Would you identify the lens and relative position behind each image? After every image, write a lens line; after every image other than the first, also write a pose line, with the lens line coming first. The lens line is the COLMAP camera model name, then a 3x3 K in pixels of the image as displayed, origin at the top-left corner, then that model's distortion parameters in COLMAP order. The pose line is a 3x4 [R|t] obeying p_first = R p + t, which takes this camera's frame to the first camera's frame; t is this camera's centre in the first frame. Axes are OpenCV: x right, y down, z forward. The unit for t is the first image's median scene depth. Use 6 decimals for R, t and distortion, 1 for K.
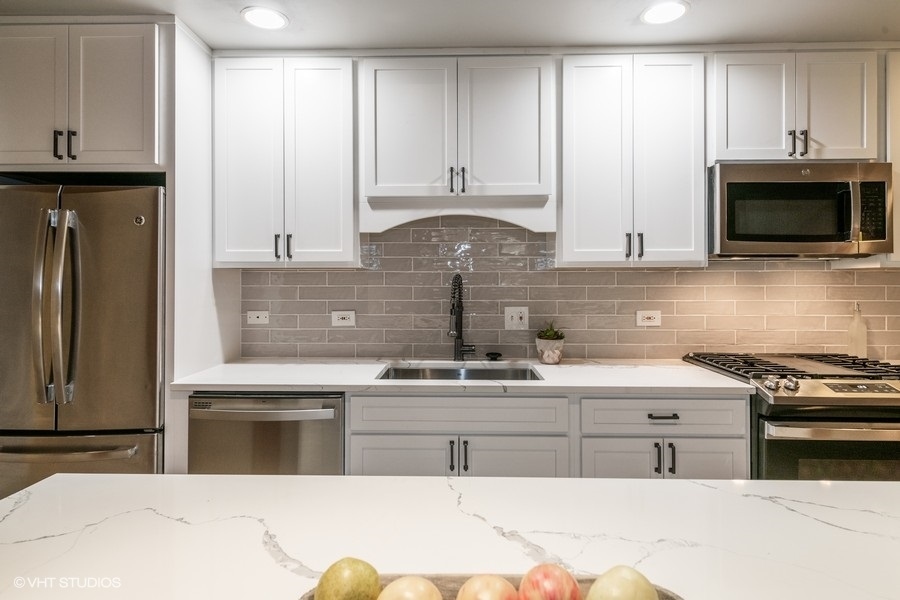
lens RADIAL K [[509.3, 0, 446.7], [0, 509.3, 281.2], [0, 0, 1]] dist [0.015092, -0.000441]
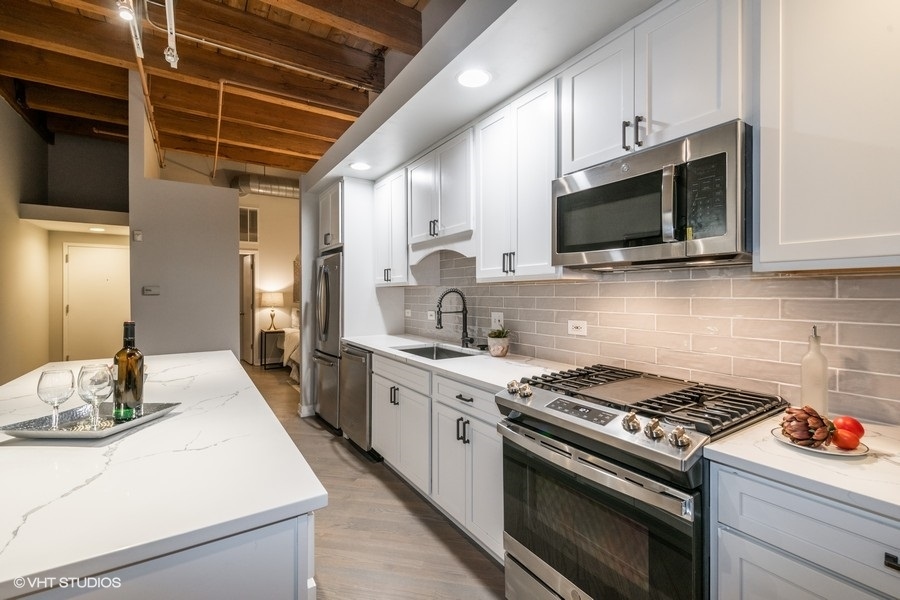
lens RADIAL K [[401.3, 0, 450.0], [0, 401.3, 300.0], [0, 0, 1]] dist [0.019835, 0.000067]
pose [[0.557367, 0.012117, -0.830178, 1.048528], [0.002296, 0.999867, 0.016135, 0.000904], [0.830263, -0.010900, 0.557265, 0.347871]]
